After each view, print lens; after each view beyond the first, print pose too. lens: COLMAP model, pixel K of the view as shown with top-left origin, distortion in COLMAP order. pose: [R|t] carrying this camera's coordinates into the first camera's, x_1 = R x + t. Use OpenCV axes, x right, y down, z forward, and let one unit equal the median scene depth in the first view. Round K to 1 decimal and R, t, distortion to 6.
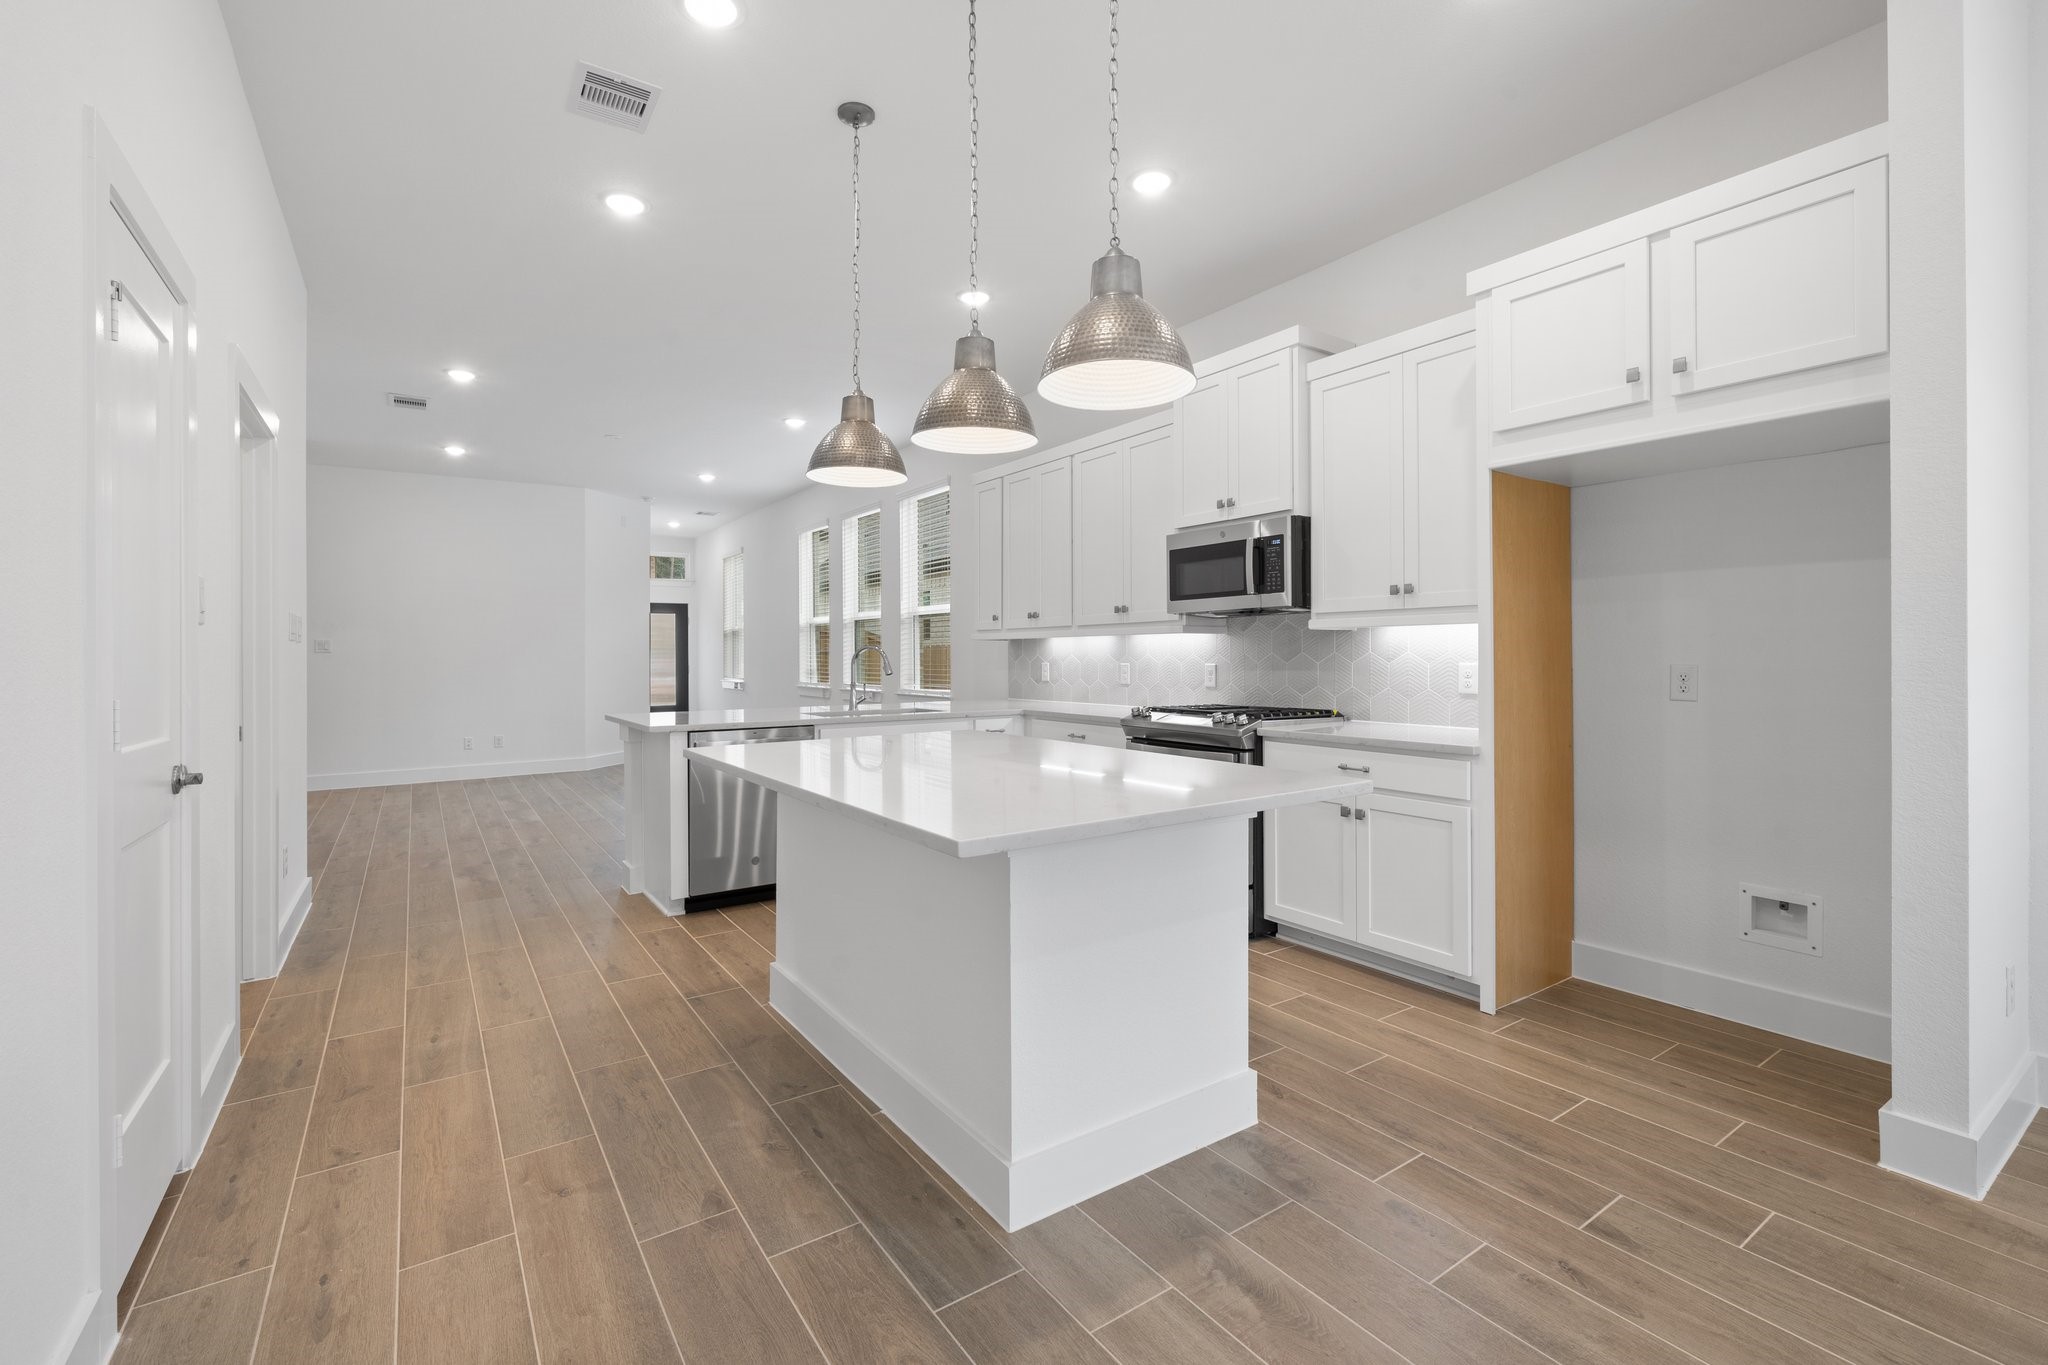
lens RADIAL K [[883.2, 0, 1014.6], [0, 883.2, 656.1], [0, 0, 1]] dist [-0.001091, 0.000085]
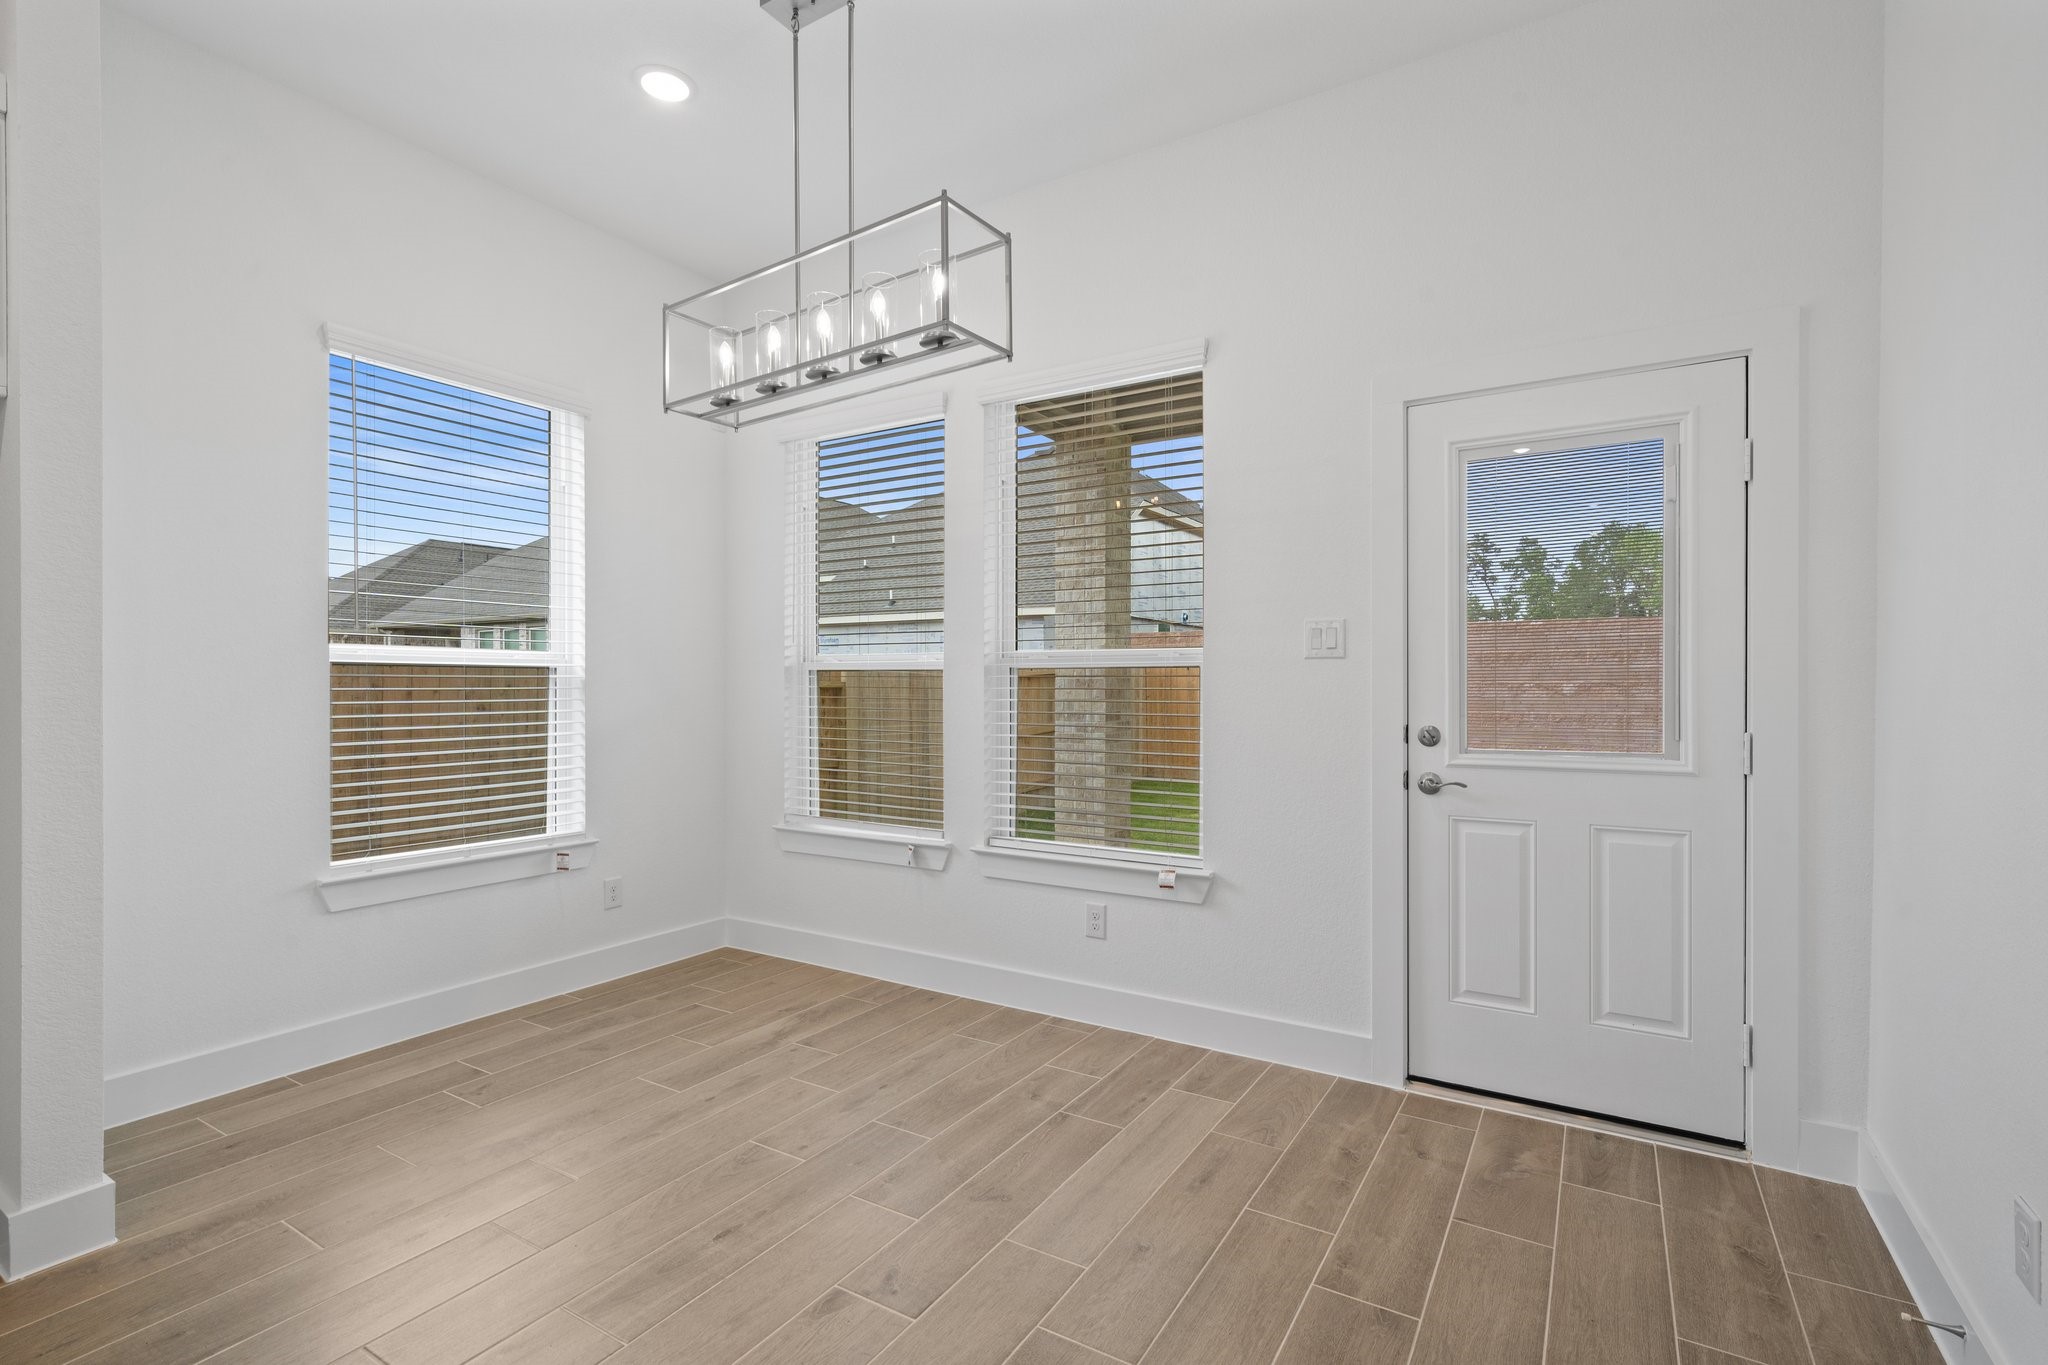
lens RADIAL K [[947.7, 0, 1023.8], [0, 947.7, 702.6], [0, 0, 1]] dist [0.008158, 0.000191]
pose [[-0.409423, -0.012049, 0.912265, -0.158459], [0.000825, 0.999908, 0.013576, -0.000584], [-0.912344, 0.006311, -0.409375, 0.270785]]
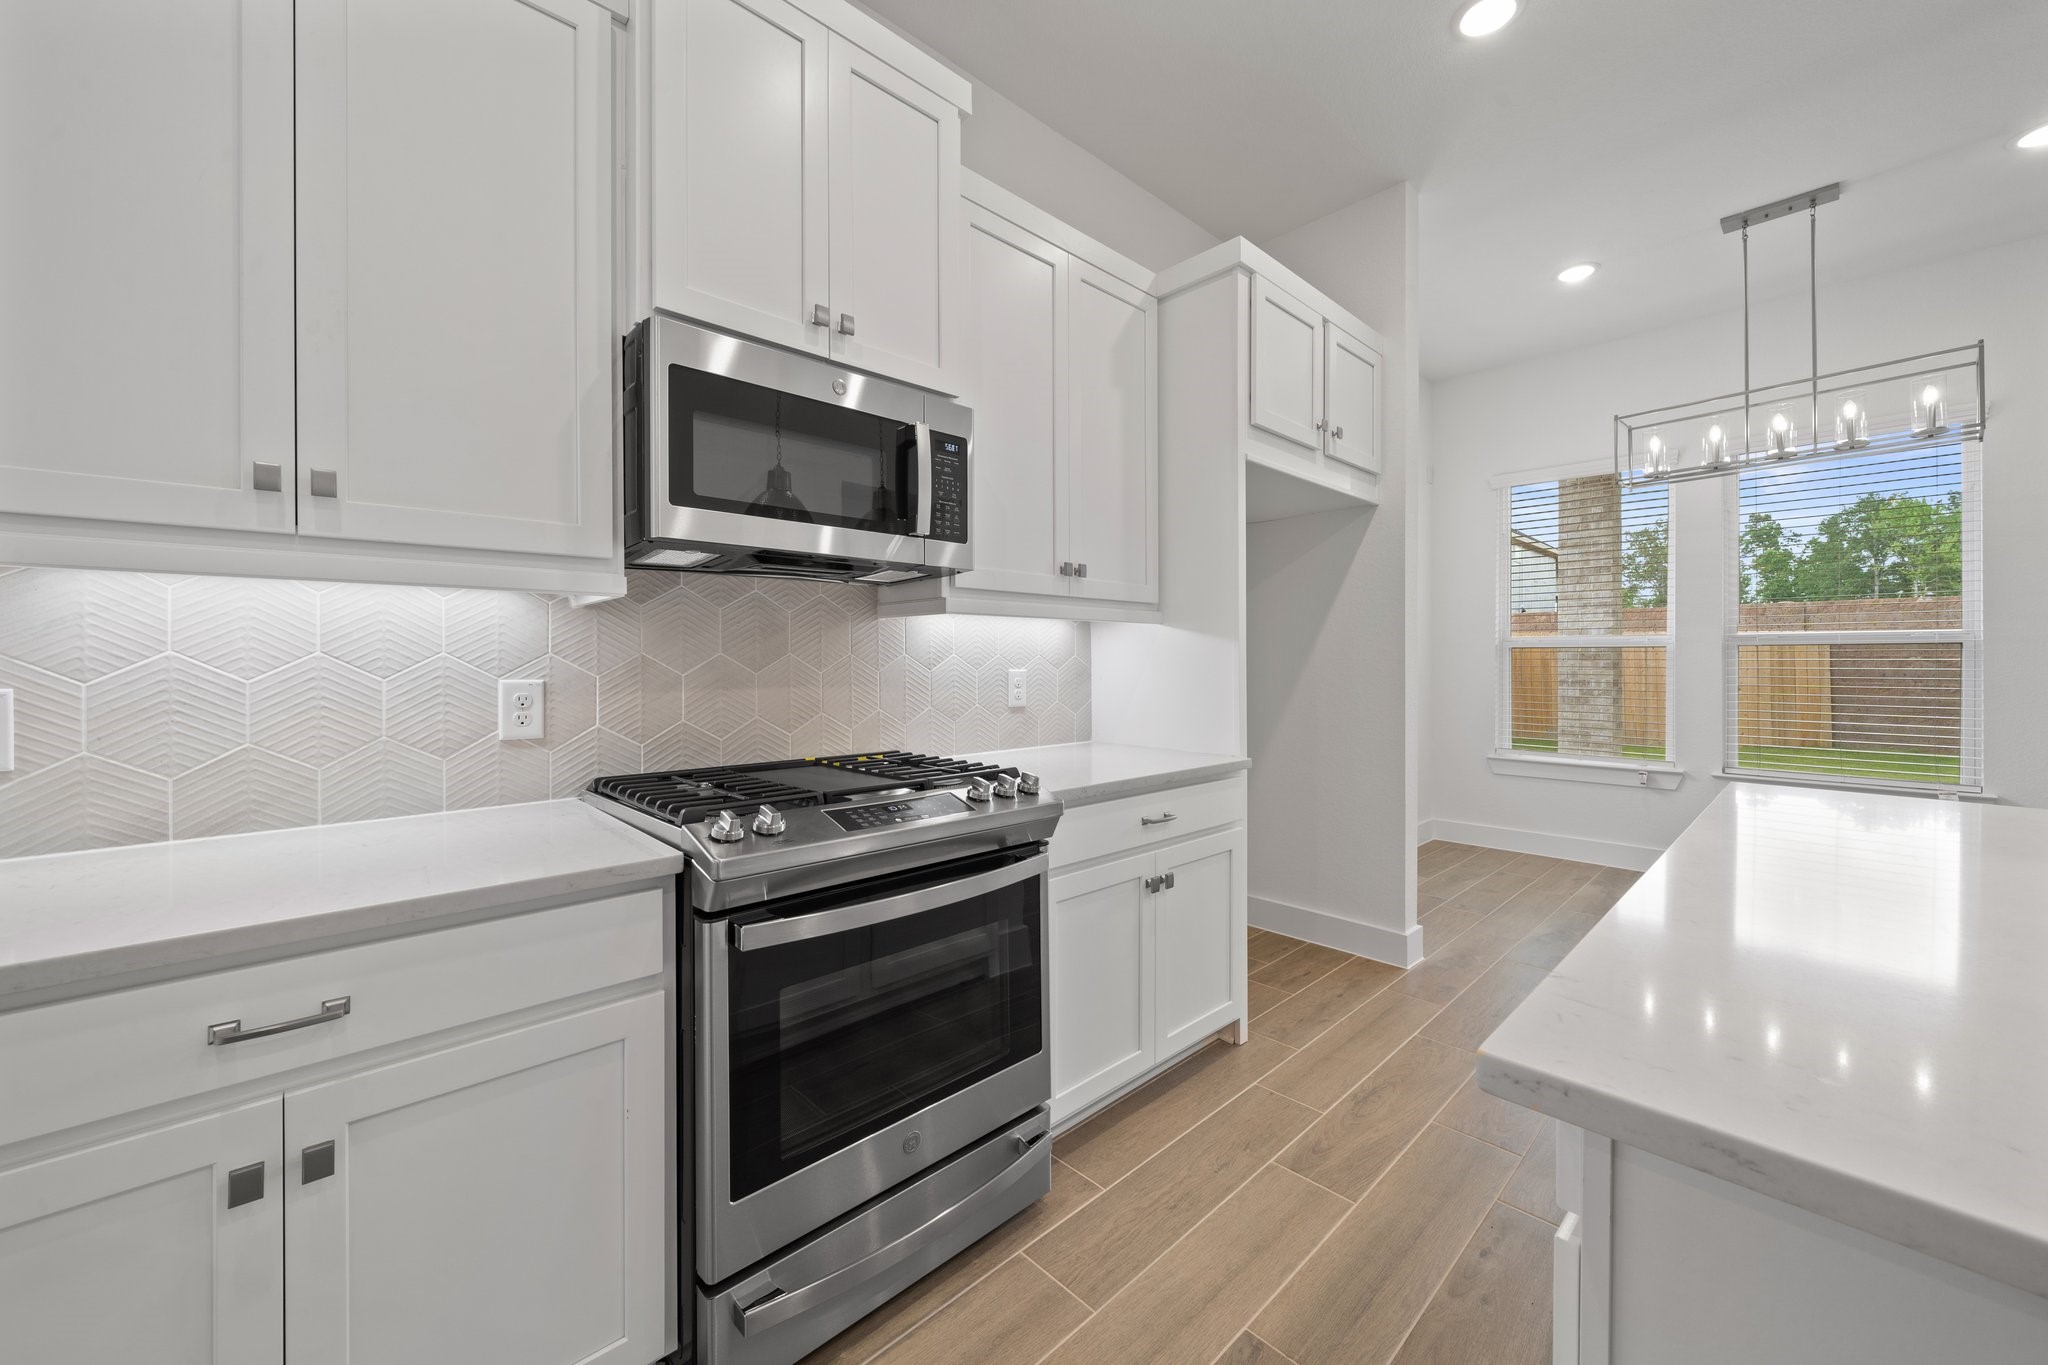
lens RADIAL K [[771.9, 0, 1019.5], [0, 771.9, 665.3], [0, 0, 1]] dist [-0.000222, 0.000039]
pose [[-0.153639, -0.001661, 0.988126, -0.191540], [0.001338, 0.999997, 0.001890, 0.002979], [-0.988126, 0.001613, -0.153636, 1.112772]]
